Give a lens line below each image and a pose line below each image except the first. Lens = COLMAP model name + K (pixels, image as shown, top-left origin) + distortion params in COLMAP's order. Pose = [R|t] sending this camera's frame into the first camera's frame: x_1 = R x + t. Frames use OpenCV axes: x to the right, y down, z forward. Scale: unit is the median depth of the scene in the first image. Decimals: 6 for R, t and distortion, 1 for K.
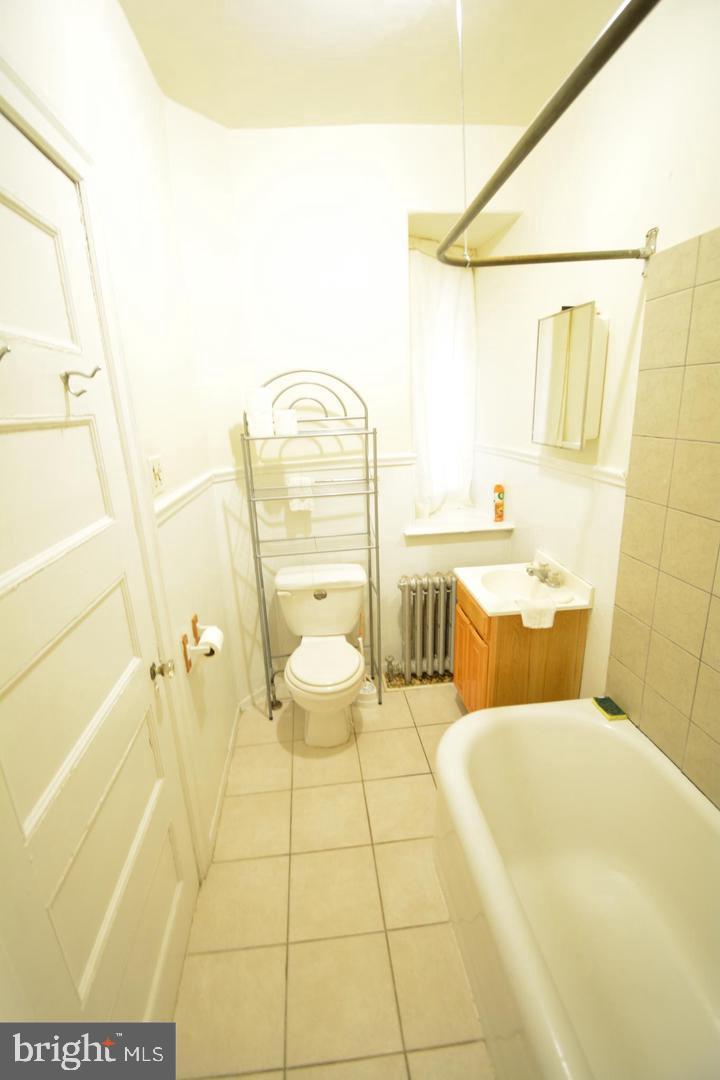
lens RADIAL K [[477.7, 0, 354.8], [0, 477.7, 543.4], [0, 0, 1]] dist [0.004662, -0.016643]
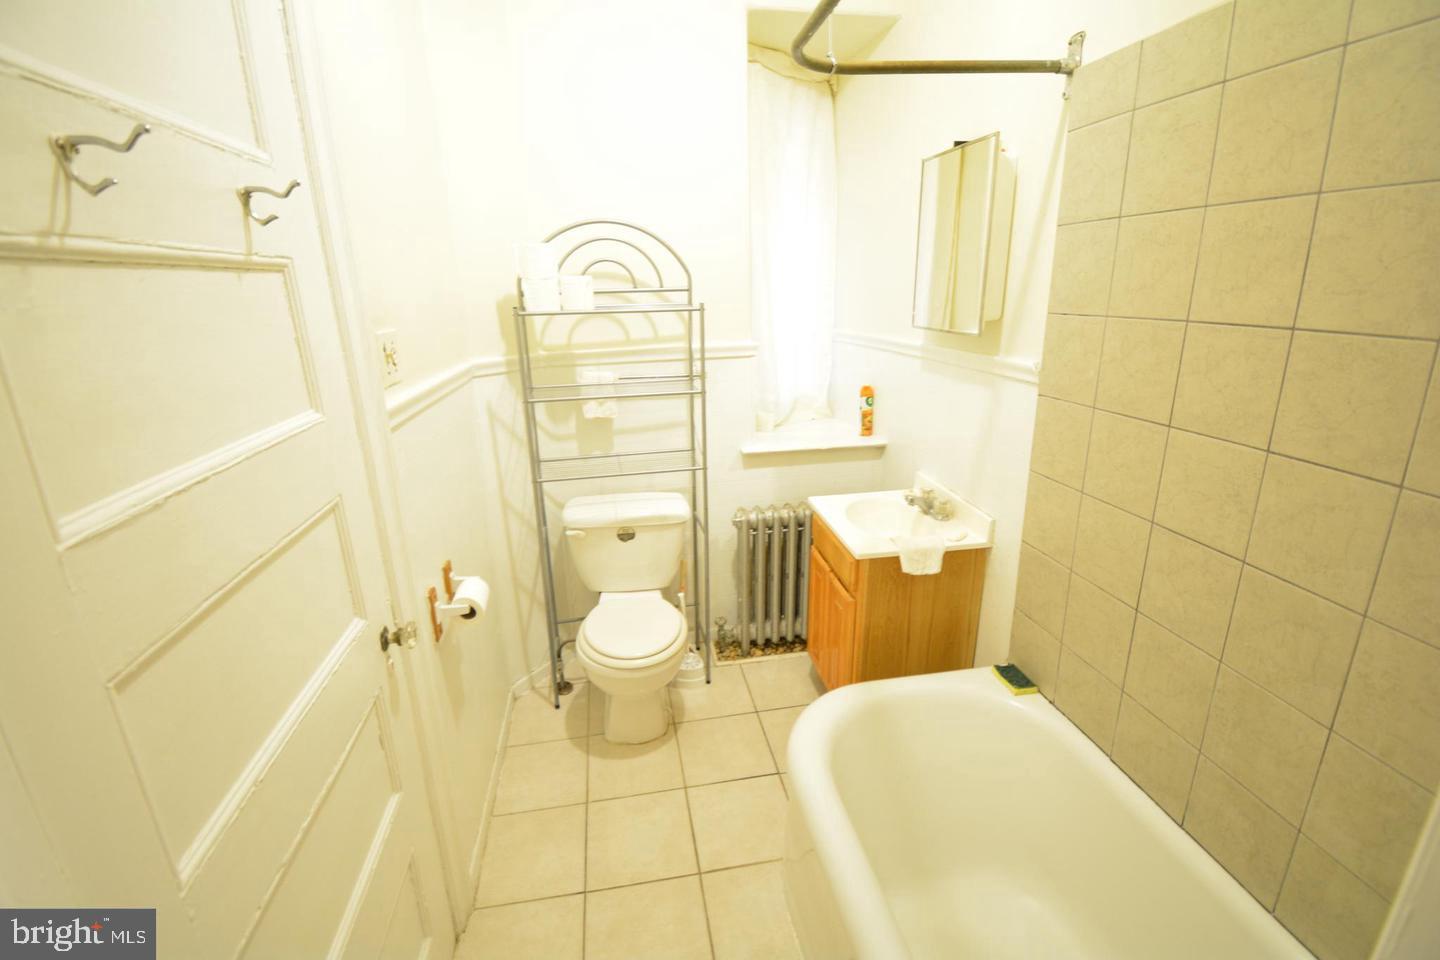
lens RADIAL K [[637.0, 0, 716.8], [0, 637.0, 481.0], [0, 0, 1]] dist [0.004662, -0.016643]
pose [[0.997266, -0.000666, 0.073886, -0.007679], [-0.000009, 0.999958, 0.009136, 0.022039], [-0.073889, -0.009112, 0.997225, 0.033636]]
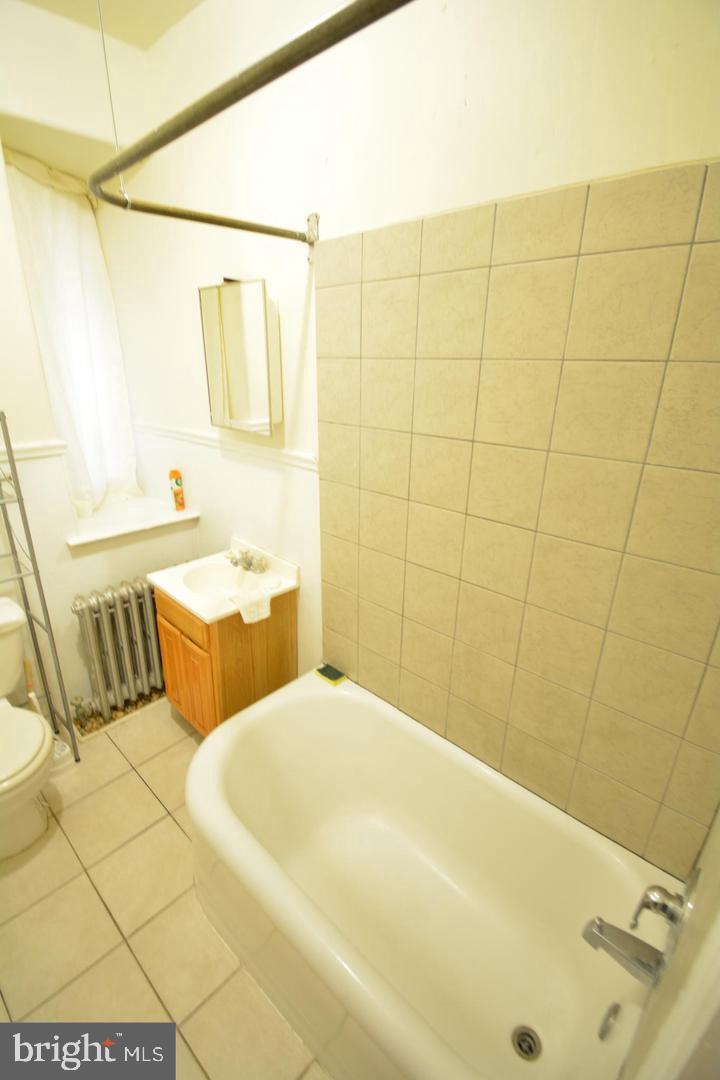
lens RADIAL K [[477.7, 0, 357.4], [0, 477.7, 538.7], [0, 0, 1]] dist [0.004662, -0.016643]
pose [[0.746507, -0.180050, 0.640553, -0.053457], [0.141252, 0.983633, 0.111868, -0.063910], [-0.650211, 0.006969, 0.759722, 0.129027]]
